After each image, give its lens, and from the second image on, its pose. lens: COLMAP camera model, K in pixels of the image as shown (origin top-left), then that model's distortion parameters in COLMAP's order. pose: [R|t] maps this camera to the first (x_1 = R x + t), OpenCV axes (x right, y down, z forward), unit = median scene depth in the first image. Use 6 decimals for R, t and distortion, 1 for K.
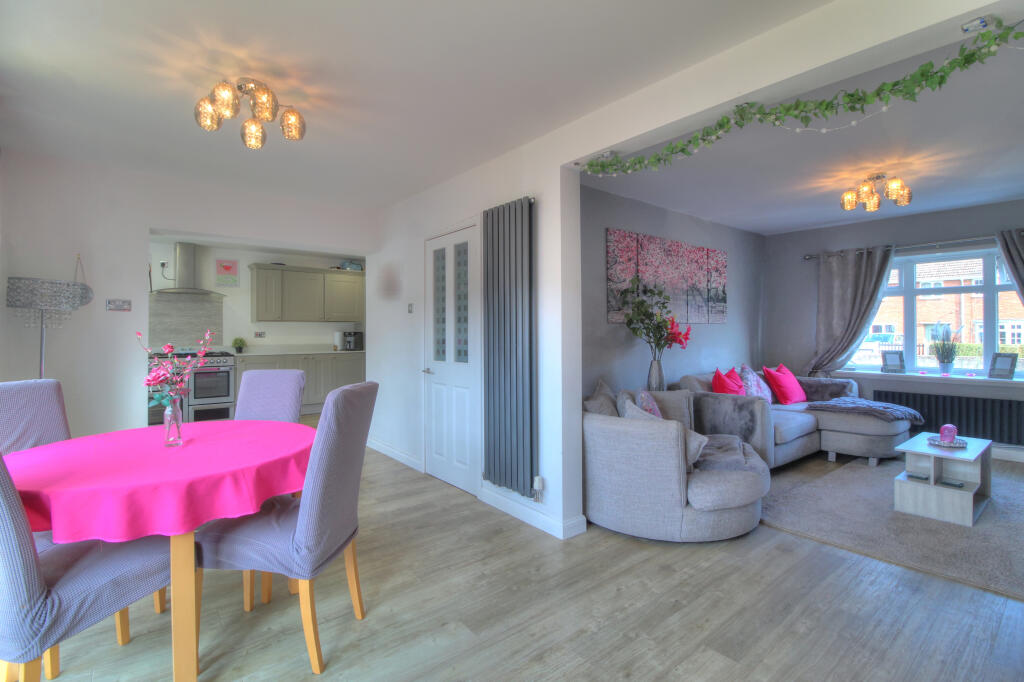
lens RADIAL K [[478.2, 0, 512.6], [0, 478.2, 330.6], [0, 0, 1]] dist [-0.009258, -0.007441]
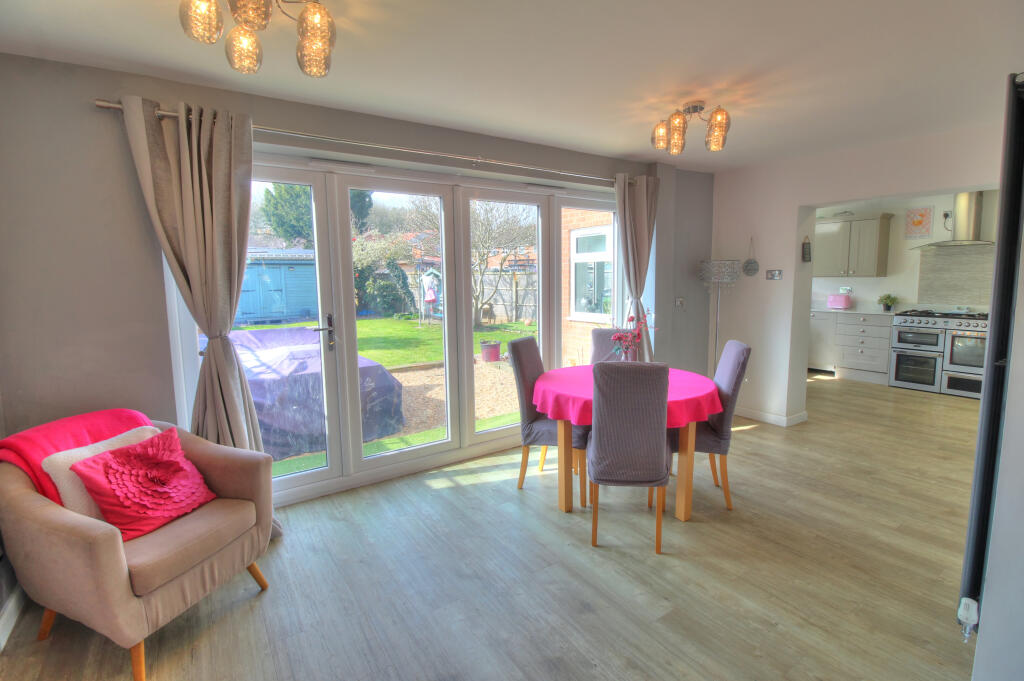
lens RADIAL K [[478.2, 0, 511.1], [0, 478.2, 330.3], [0, 0, 1]] dist [-0.009258, -0.007441]
pose [[-0.091140, 0.115665, -0.989098, 0.289400], [0.015884, 0.993274, 0.114690, -0.036812], [0.995711, -0.005258, -0.092364, 0.248819]]
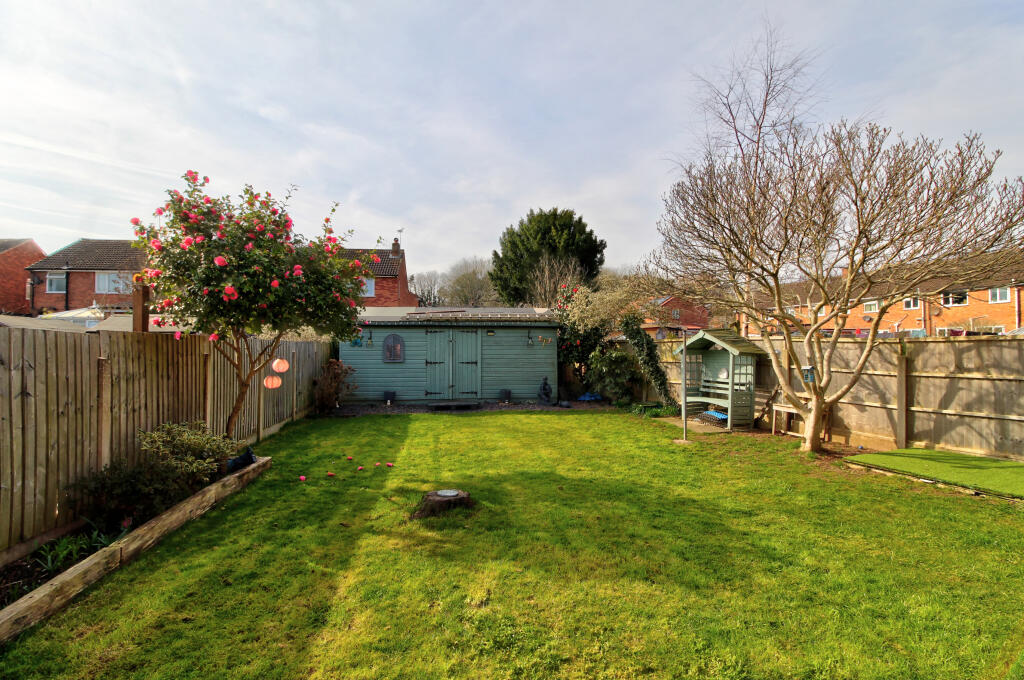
lens RADIAL K [[478.2, 0, 515.6], [0, 478.2, 348.3], [0, 0, 1]] dist [-0.009258, -0.007441]
pose [[-0.522164, 0.007470, -0.852812, -0.753606], [0.009217, 0.999953, 0.003116, -0.036885], [0.852795, -0.006234, -0.522209, -0.154163]]
